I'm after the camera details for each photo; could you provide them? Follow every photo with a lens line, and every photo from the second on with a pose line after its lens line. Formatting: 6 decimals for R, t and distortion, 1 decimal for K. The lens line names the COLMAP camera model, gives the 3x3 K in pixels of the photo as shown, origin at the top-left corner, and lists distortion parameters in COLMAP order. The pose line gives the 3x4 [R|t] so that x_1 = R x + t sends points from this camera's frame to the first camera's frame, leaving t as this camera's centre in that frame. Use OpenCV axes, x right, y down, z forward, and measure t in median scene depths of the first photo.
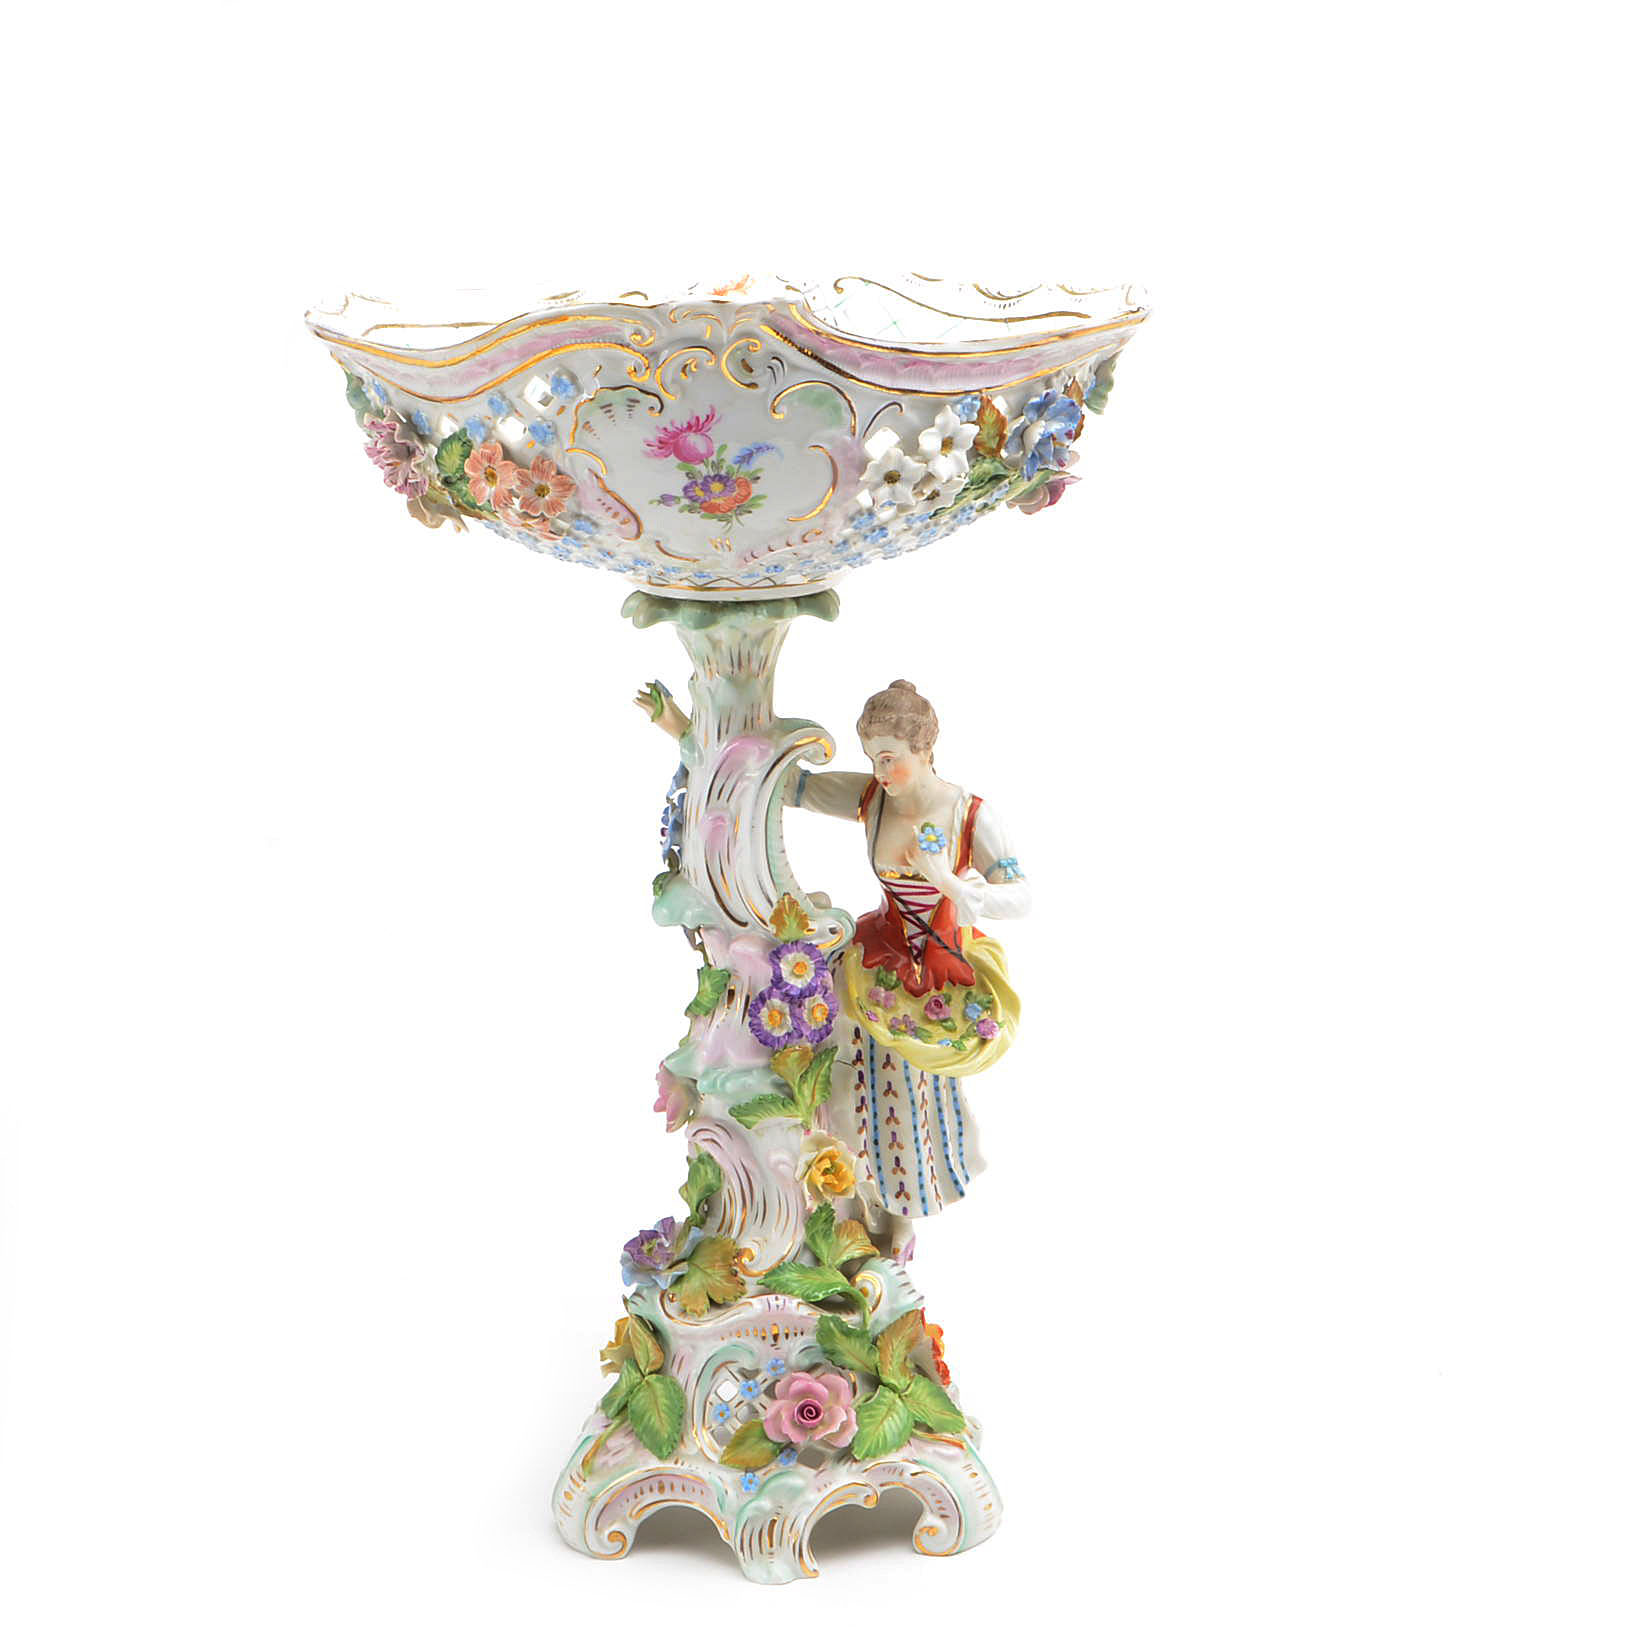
lens RADIAL K [[4049.3, 0, 813.3], [0, 4049.3, 821.0], [0, 0, 1]] dist [-0.024629, 0.000000]
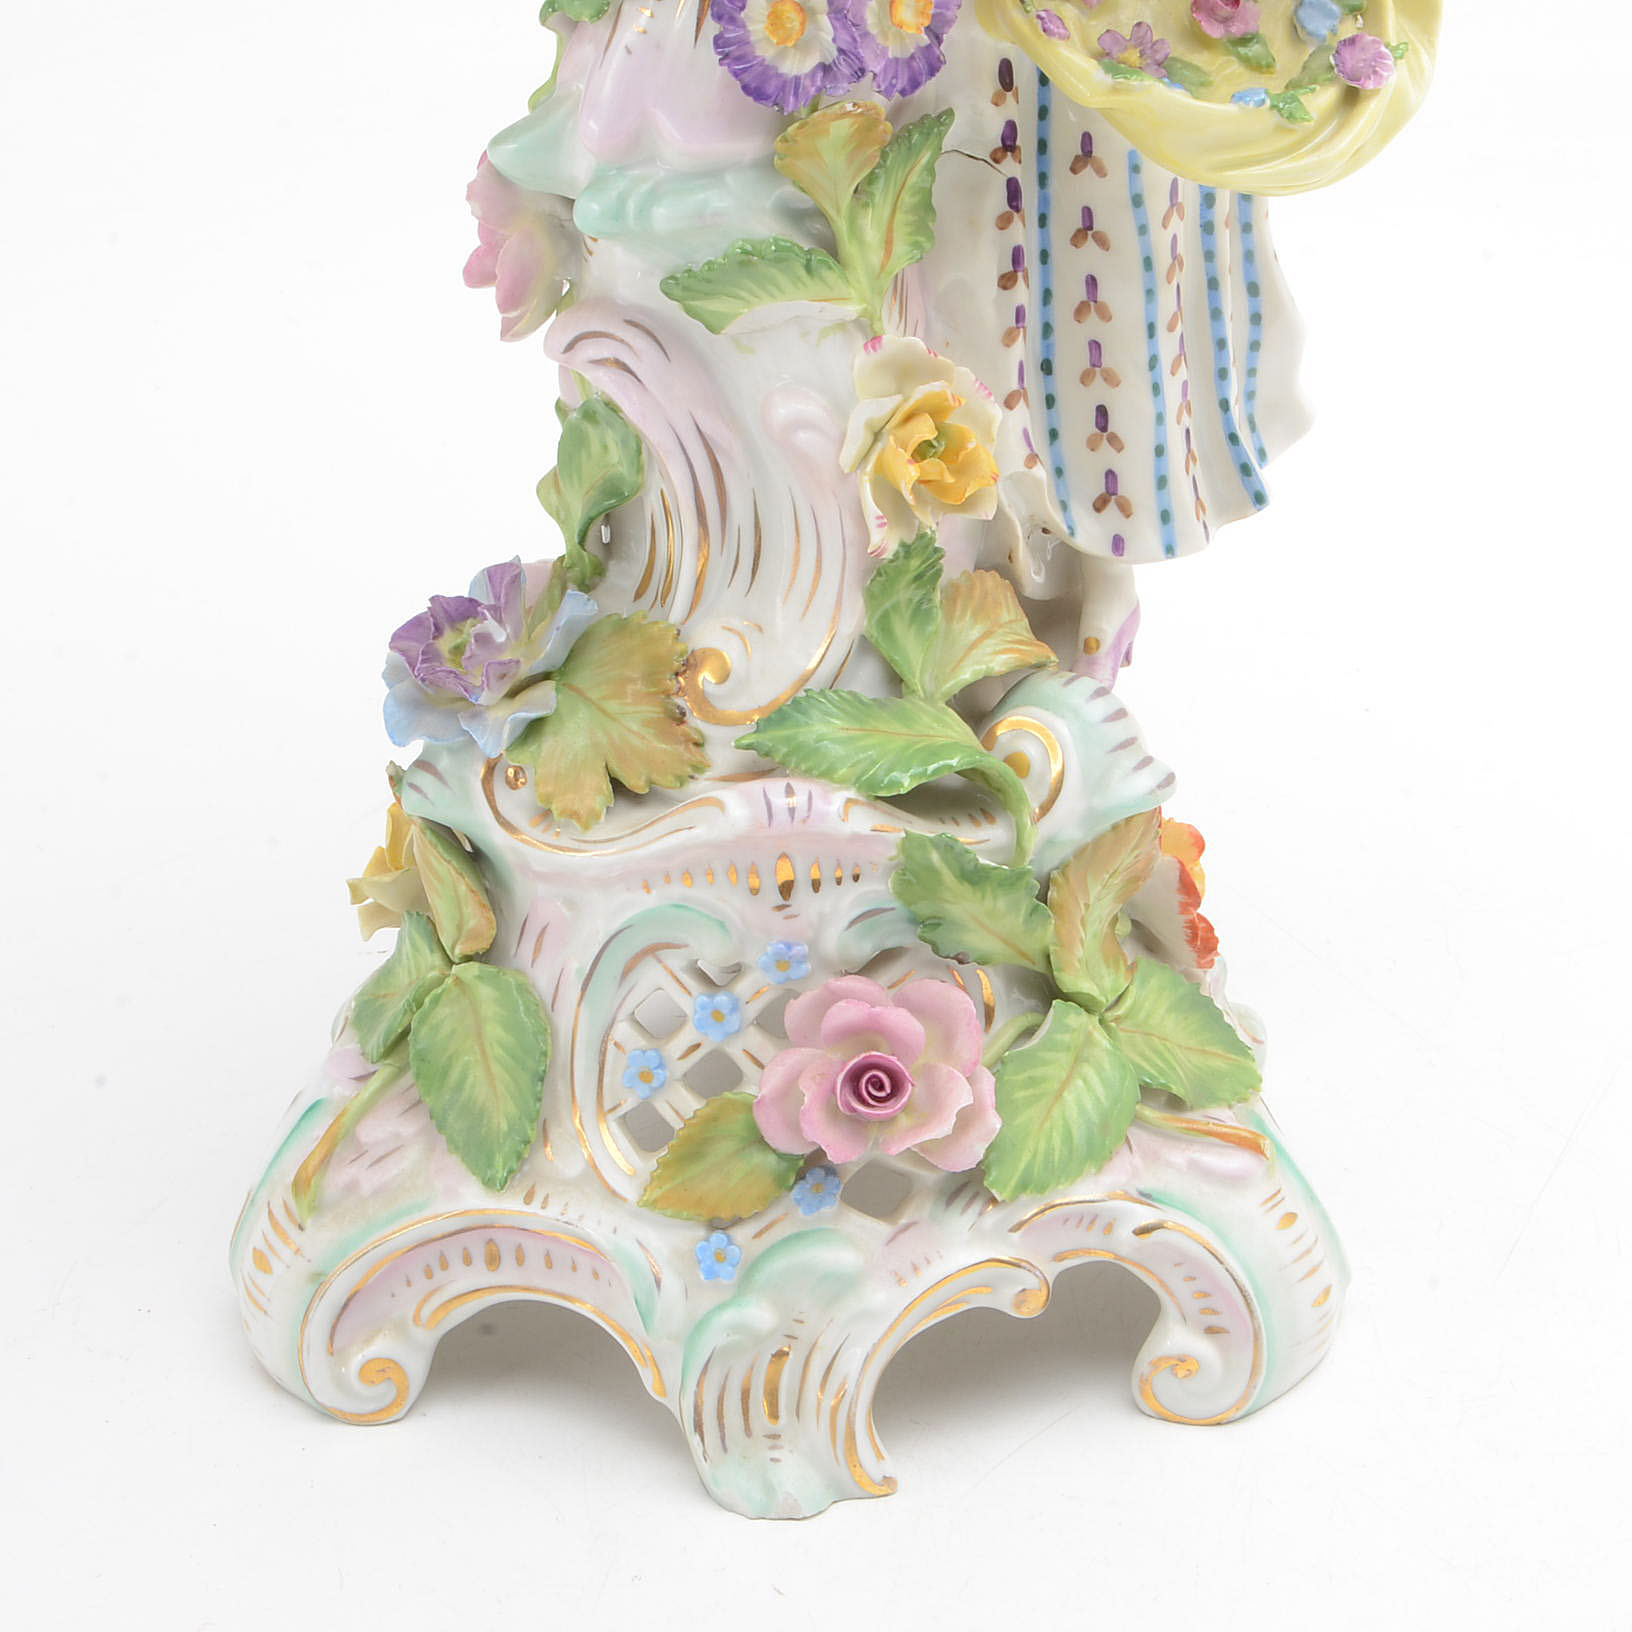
lens RADIAL K [[3548.5, 0, 822.0], [0, 3548.5, 820.0], [0, 0, 1]] dist [-0.011088, 0.000000]
pose [[0.999974, 0.003193, 0.006389, -0.008096], [-0.004533, 0.974988, 0.222213, 0.047476], [-0.005519, -0.222236, 0.974977, 0.676437]]
